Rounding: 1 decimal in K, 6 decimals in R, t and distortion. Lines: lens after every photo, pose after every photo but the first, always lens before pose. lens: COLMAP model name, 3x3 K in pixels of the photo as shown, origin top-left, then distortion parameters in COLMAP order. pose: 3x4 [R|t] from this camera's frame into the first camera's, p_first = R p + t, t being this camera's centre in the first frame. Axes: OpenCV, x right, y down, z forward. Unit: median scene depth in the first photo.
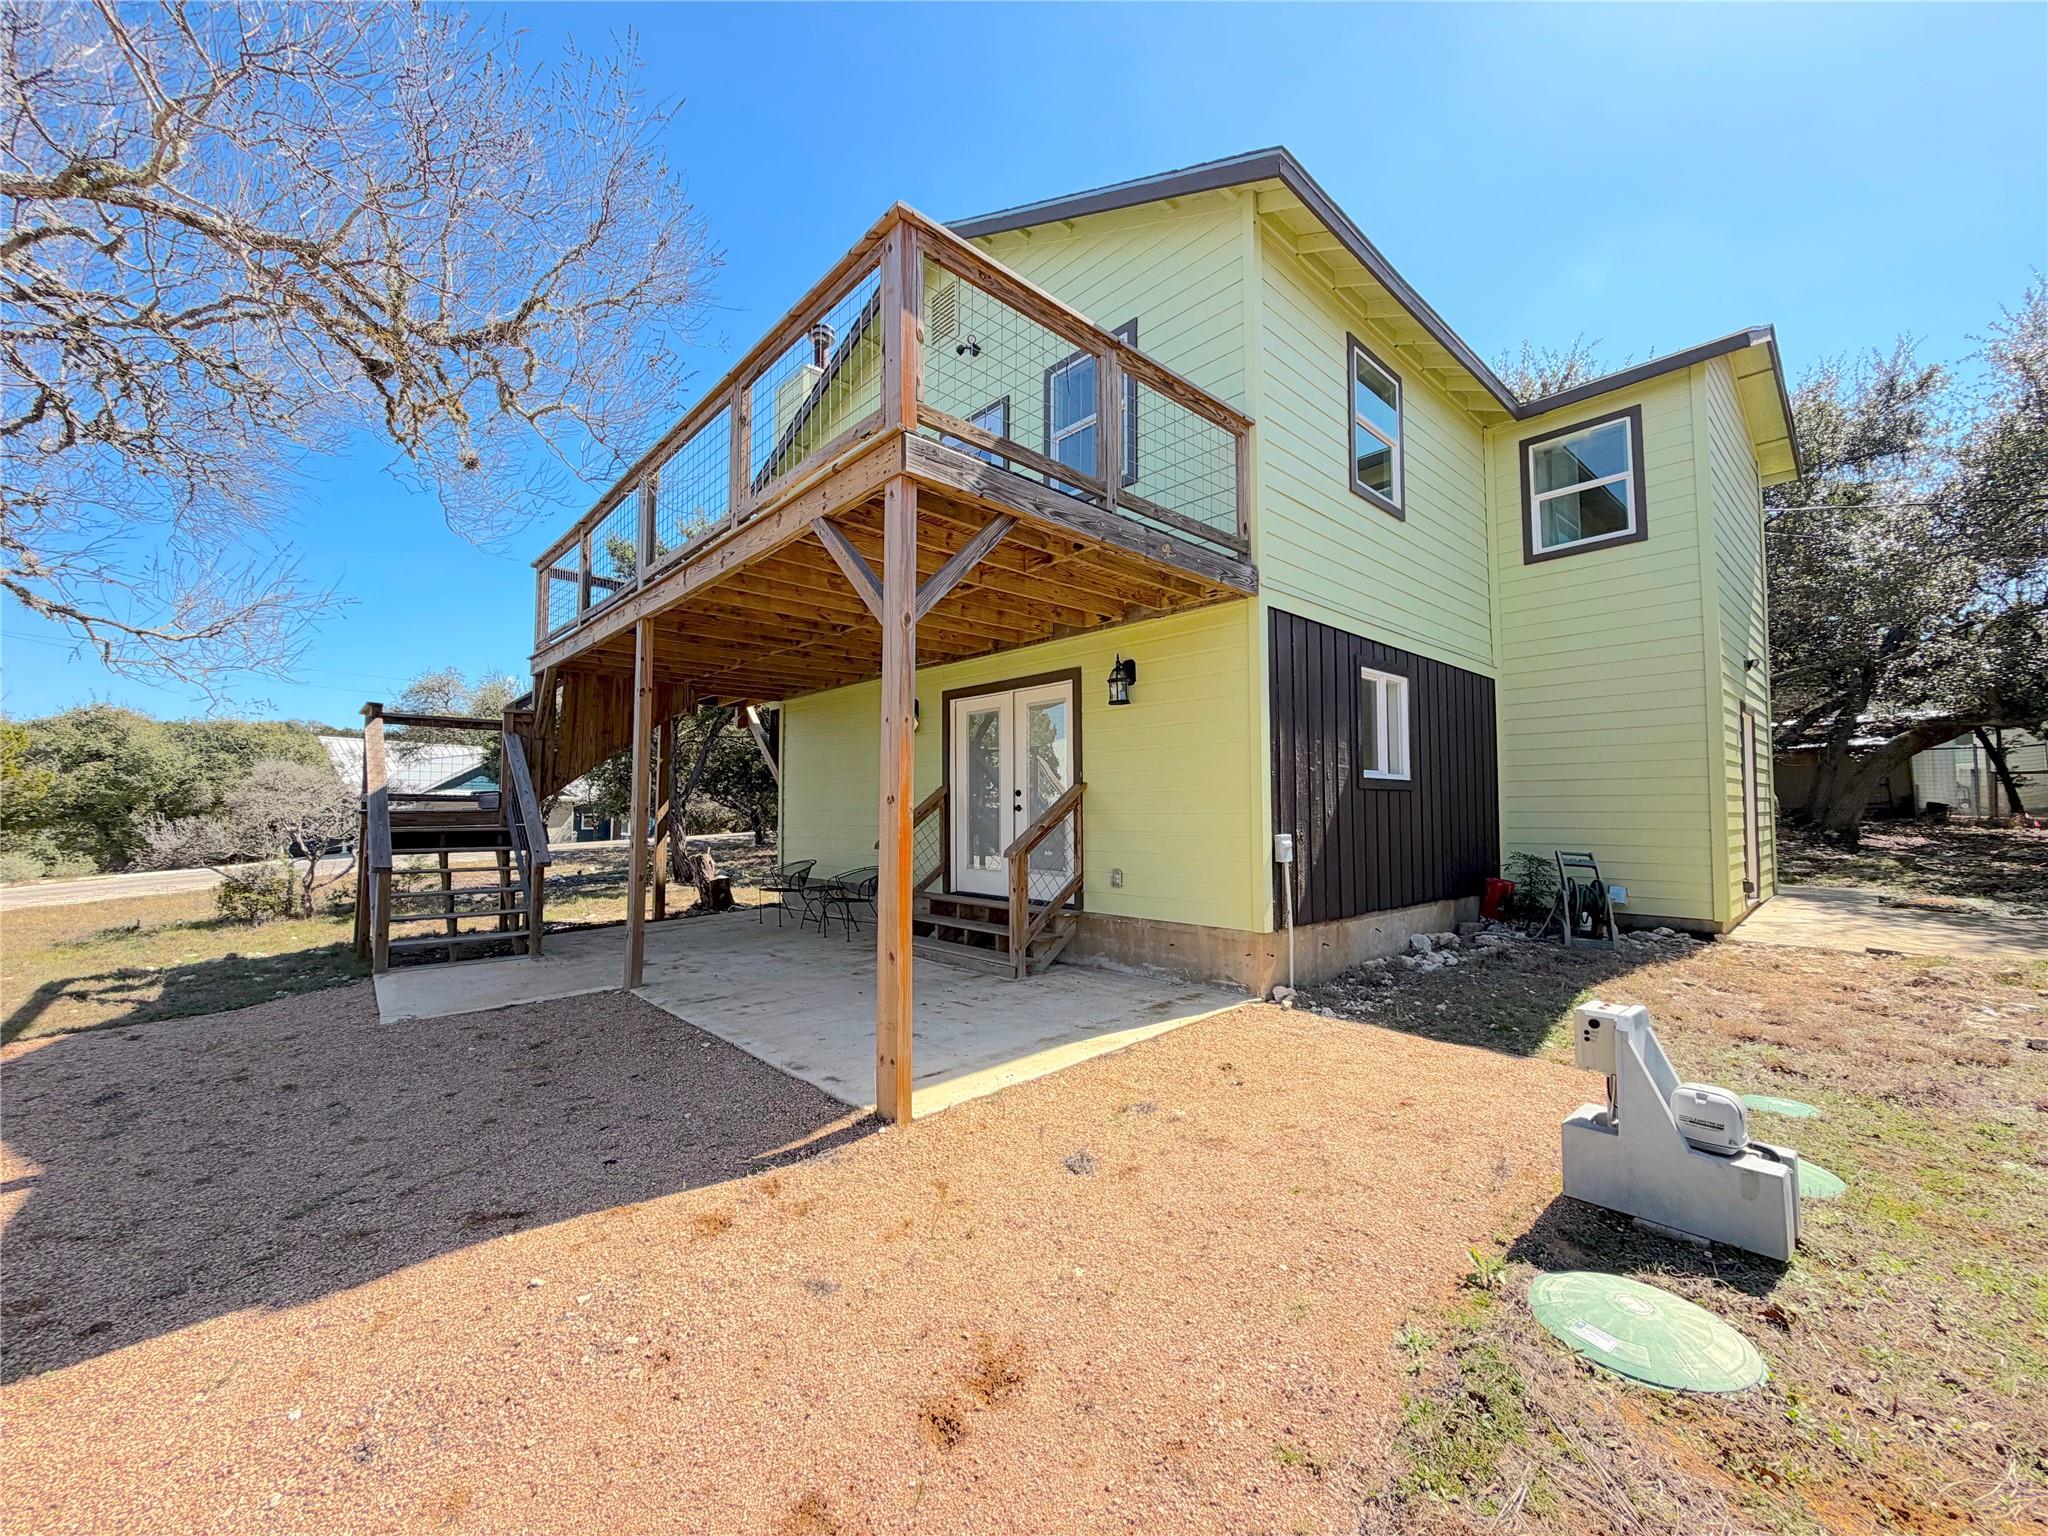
lens RADIAL K [[814.3, 0, 1019.1], [0, 814.3, 768.2], [0, 0, 1]] dist [-0.000596, -0.000110]
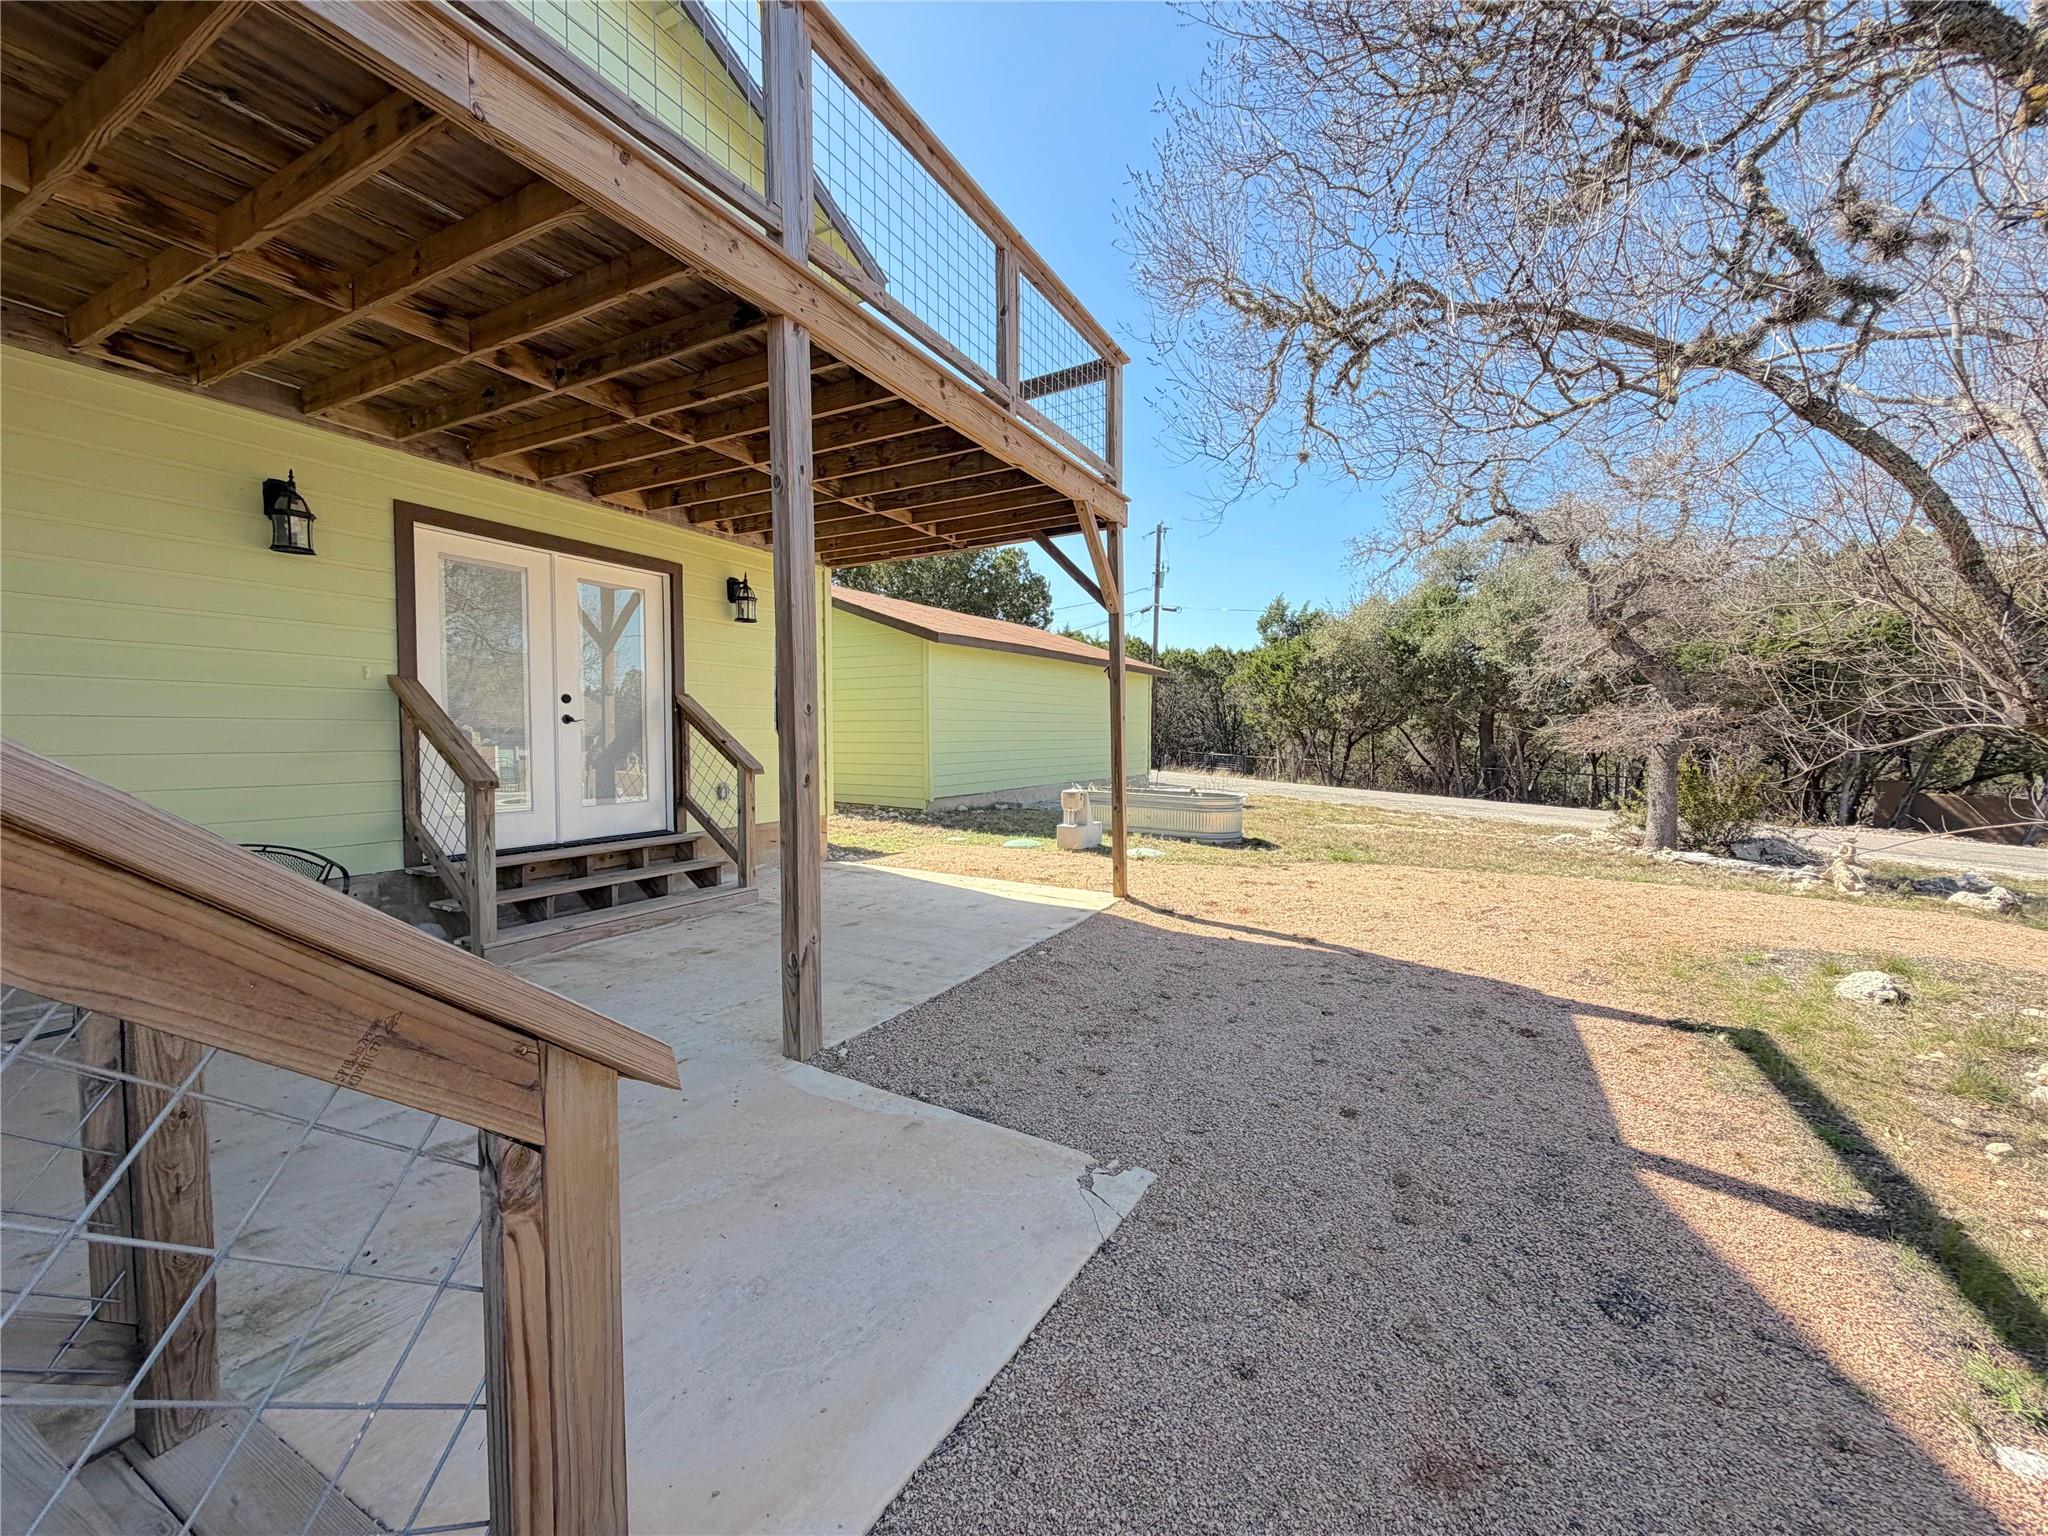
lens RADIAL K [[814.3, 0, 1019.1], [0, 814.3, 768.2], [0, 0, 1]] dist [-0.000596, -0.000110]
pose [[-0.339917, -0.031508, 0.939928, -0.902316], [-0.043367, 0.998901, 0.017802, 0.068036], [-0.939455, -0.034711, -0.340909, 0.949040]]
